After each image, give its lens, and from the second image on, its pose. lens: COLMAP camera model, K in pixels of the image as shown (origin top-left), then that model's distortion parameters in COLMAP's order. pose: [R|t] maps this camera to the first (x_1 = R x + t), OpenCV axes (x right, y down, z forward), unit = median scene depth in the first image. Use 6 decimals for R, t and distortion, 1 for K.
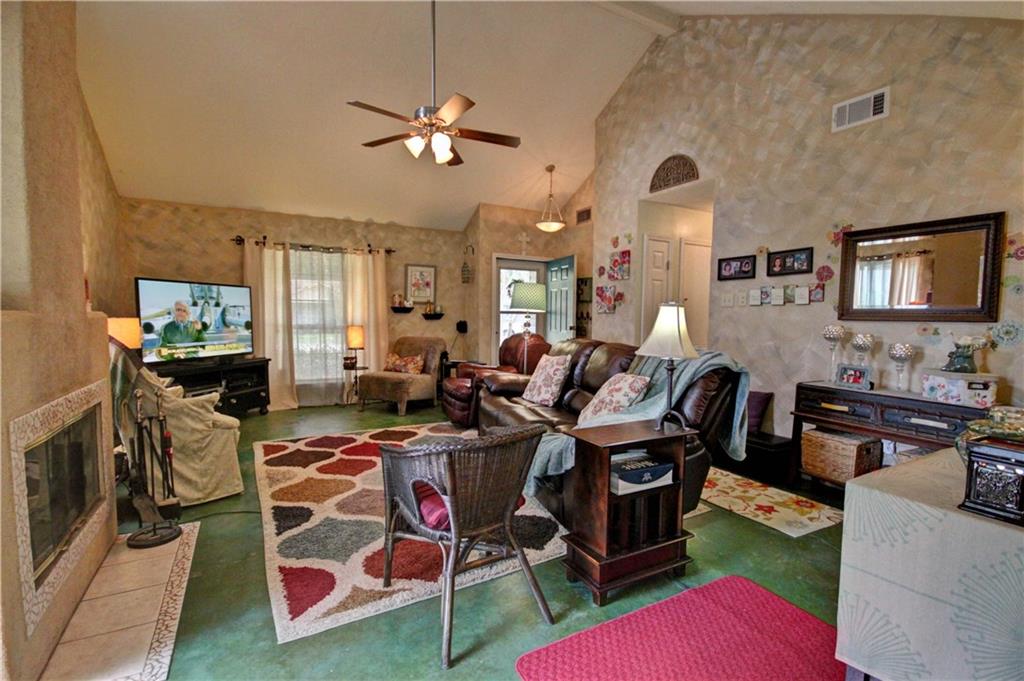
lens RADIAL K [[469.4, 0, 513.2], [0, 469.4, 344.1], [0, 0, 1]] dist [-0.000941, -0.005702]
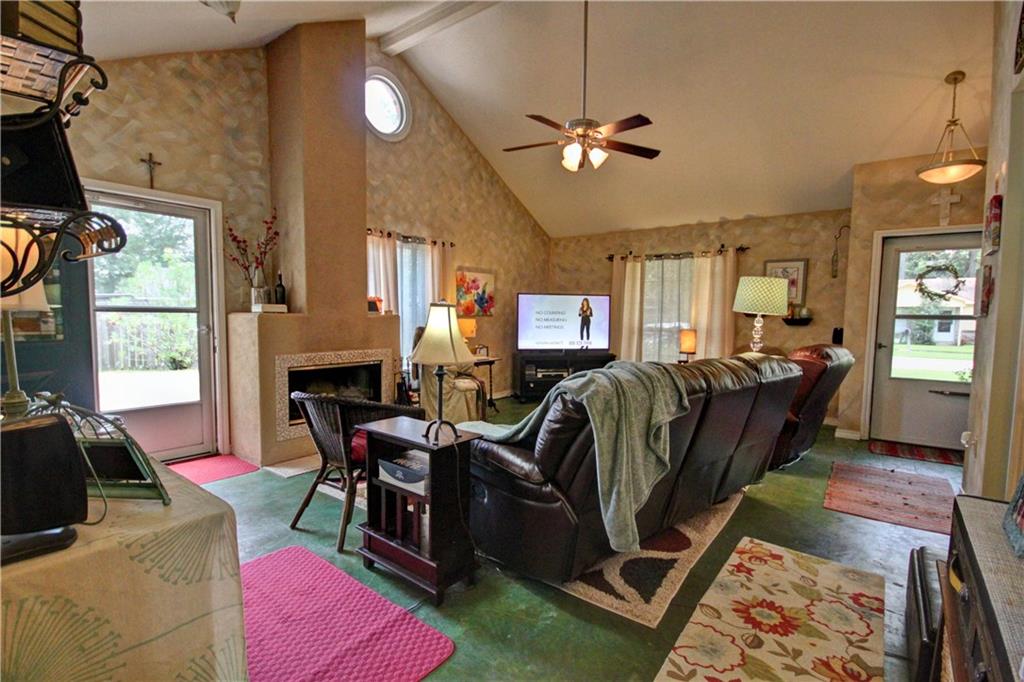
lens RADIAL K [[469.4, 0, 515.6], [0, 469.4, 344.5], [0, 0, 1]] dist [-0.000941, -0.005702]
pose [[0.395349, 0.055581, -0.916848, 0.417548], [-0.065285, 0.997343, 0.032309, -0.015778], [0.916208, 0.047083, 0.397927, 0.259583]]
